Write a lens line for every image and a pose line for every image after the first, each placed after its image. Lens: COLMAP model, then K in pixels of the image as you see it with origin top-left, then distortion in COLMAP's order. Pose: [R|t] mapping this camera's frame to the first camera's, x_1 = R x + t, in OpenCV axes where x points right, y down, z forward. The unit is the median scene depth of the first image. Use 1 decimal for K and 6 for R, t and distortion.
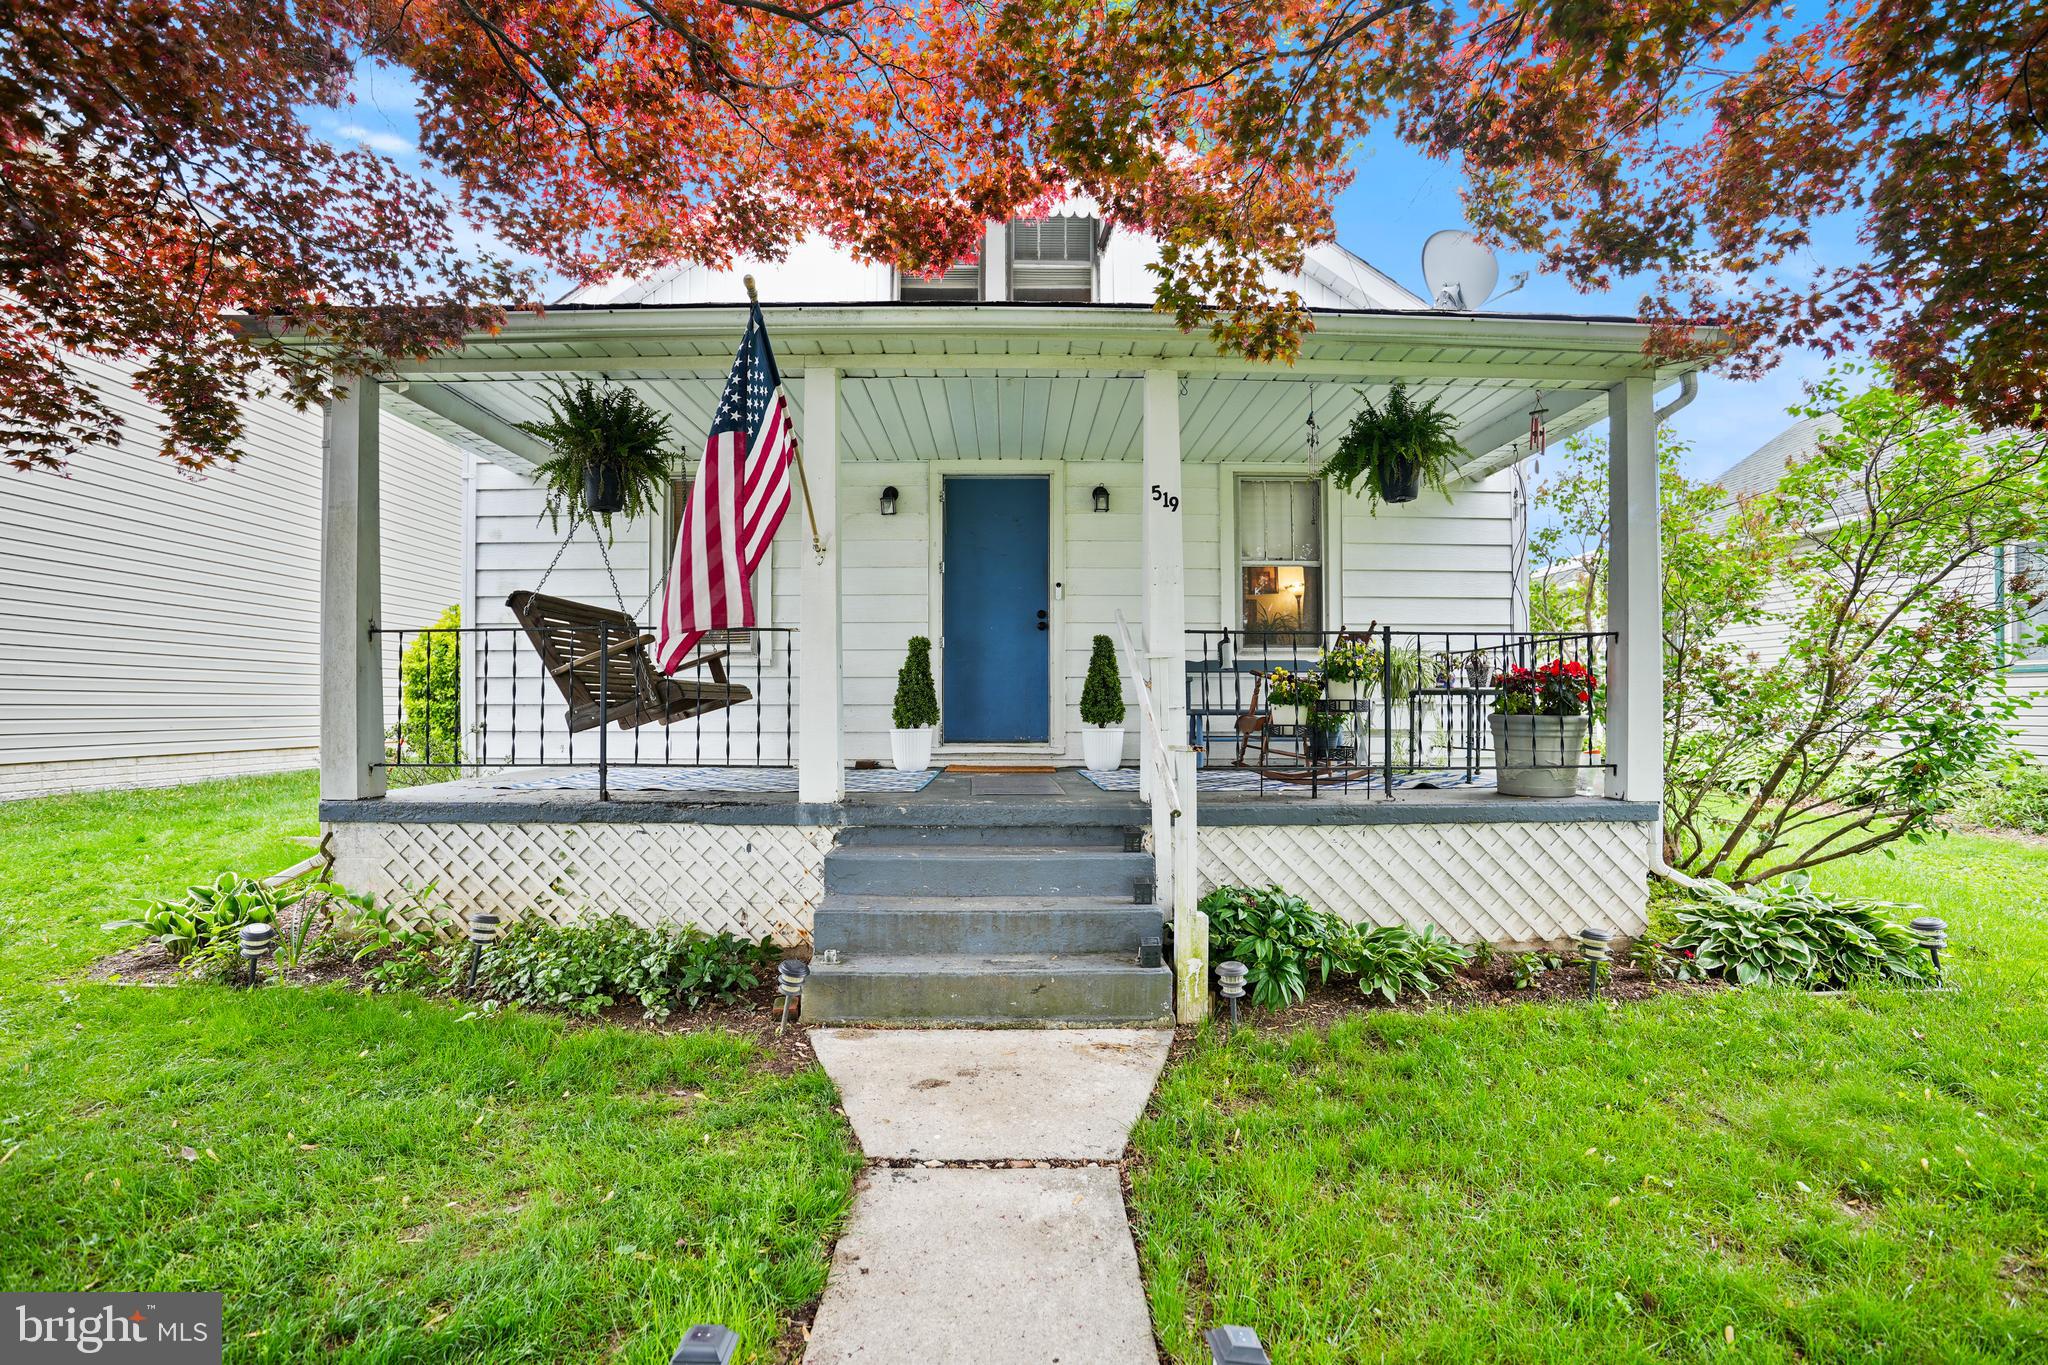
lens RADIAL K [[966.7, 0, 1038.5], [0, 966.7, 678.9], [0, 0, 1]] dist [-0.001973, -0.000084]
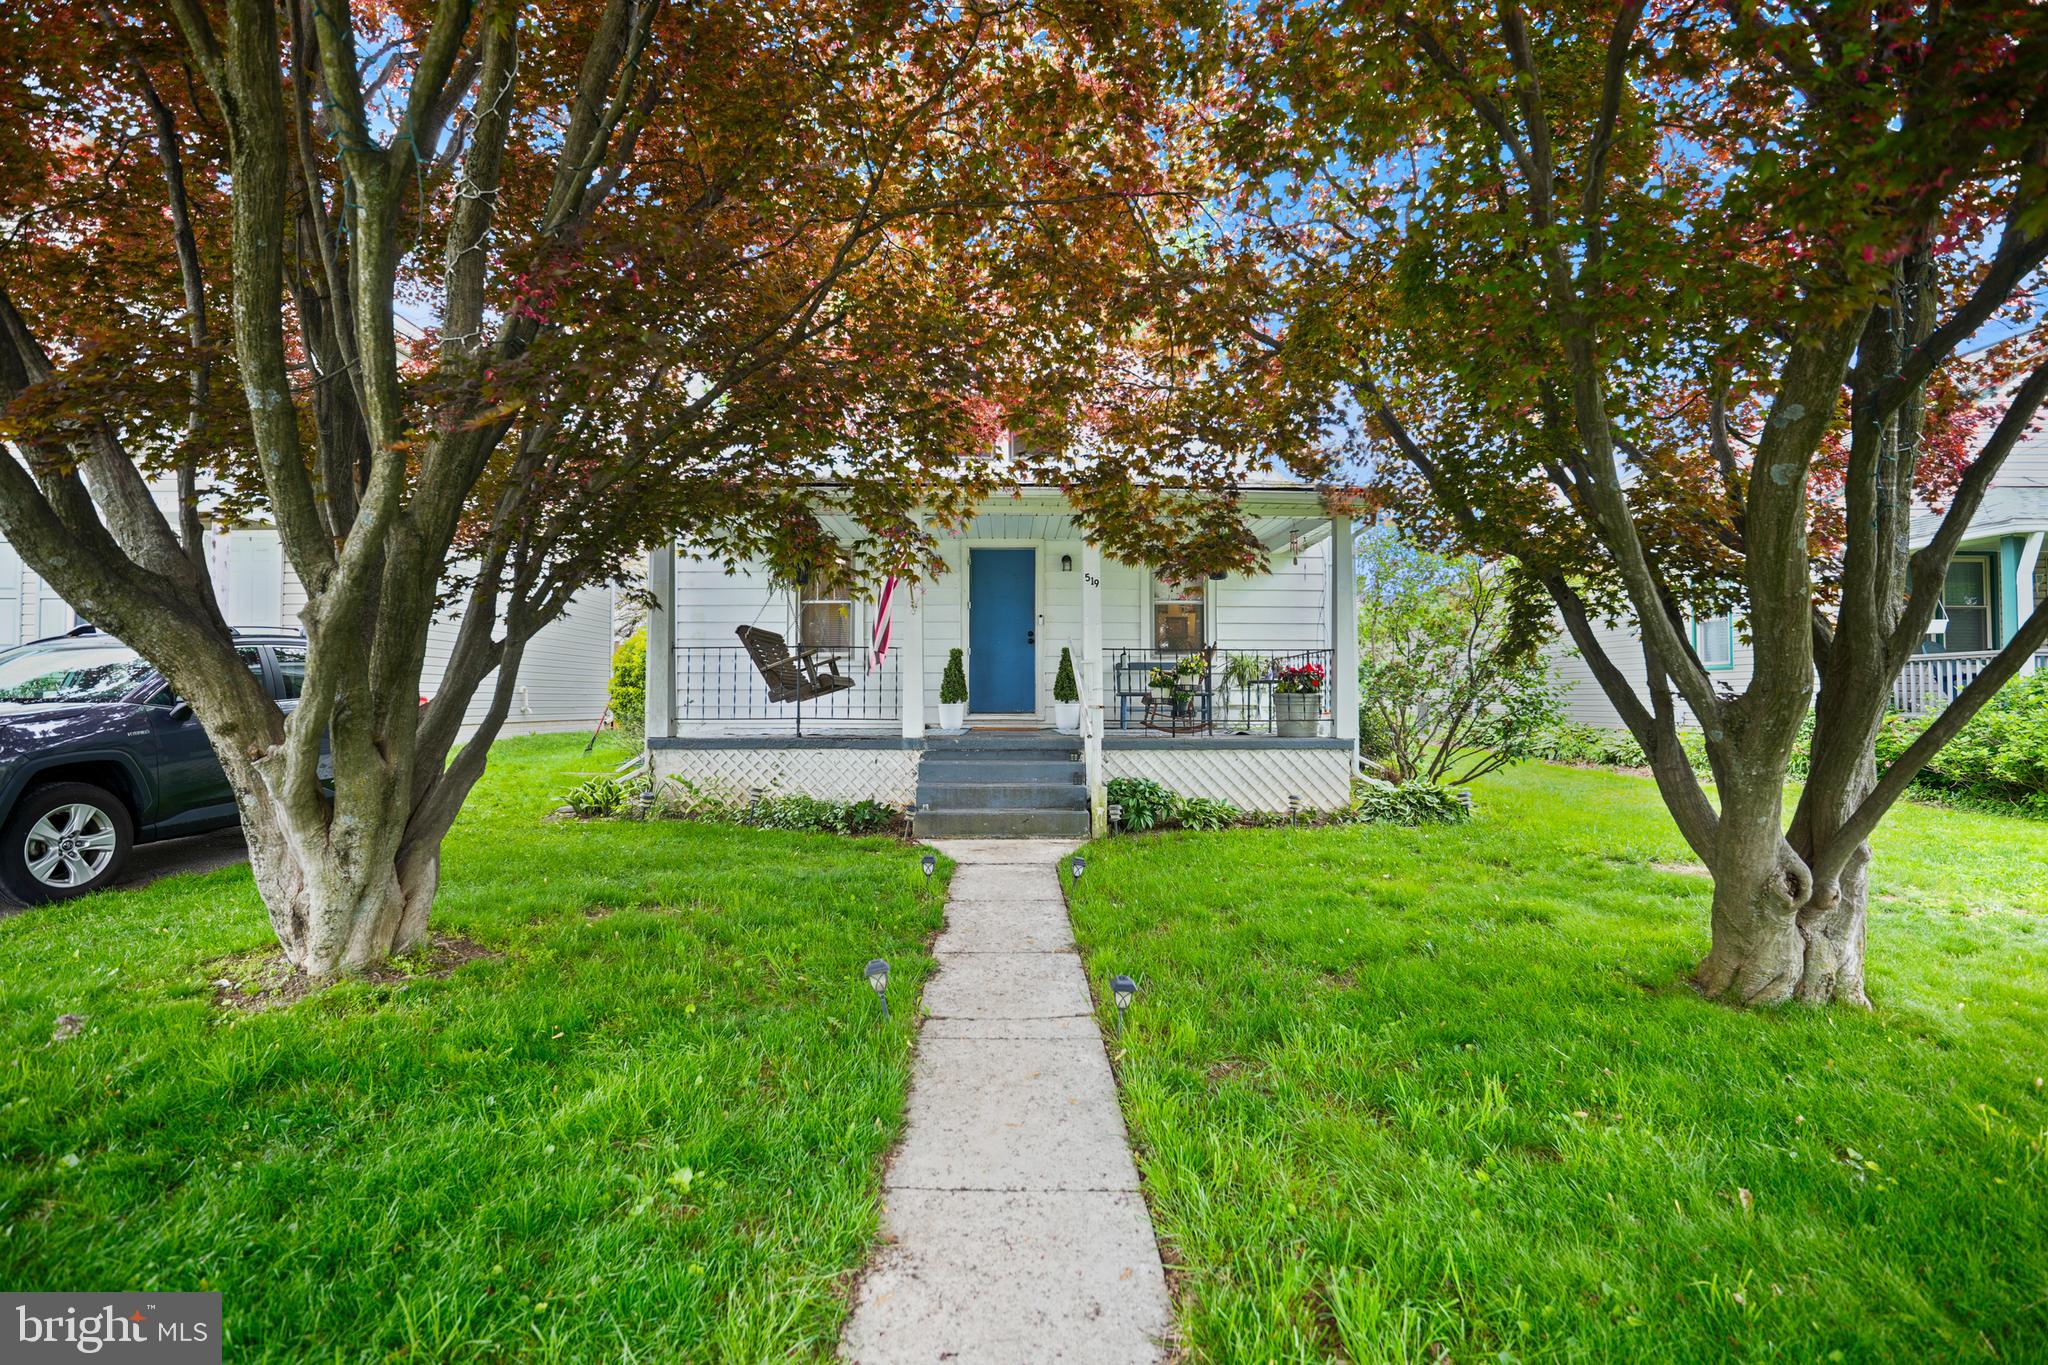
lens RADIAL K [[966.7, 0, 1038.5], [0, 966.7, 678.9], [0, 0, 1]] dist [-0.001973, -0.000084]
pose [[0.999993, 0.000804, 0.003753, 0.015473], [-0.000824, 0.999985, 0.005379, -0.000092], [-0.003749, -0.005382, 0.999978, -0.880493]]
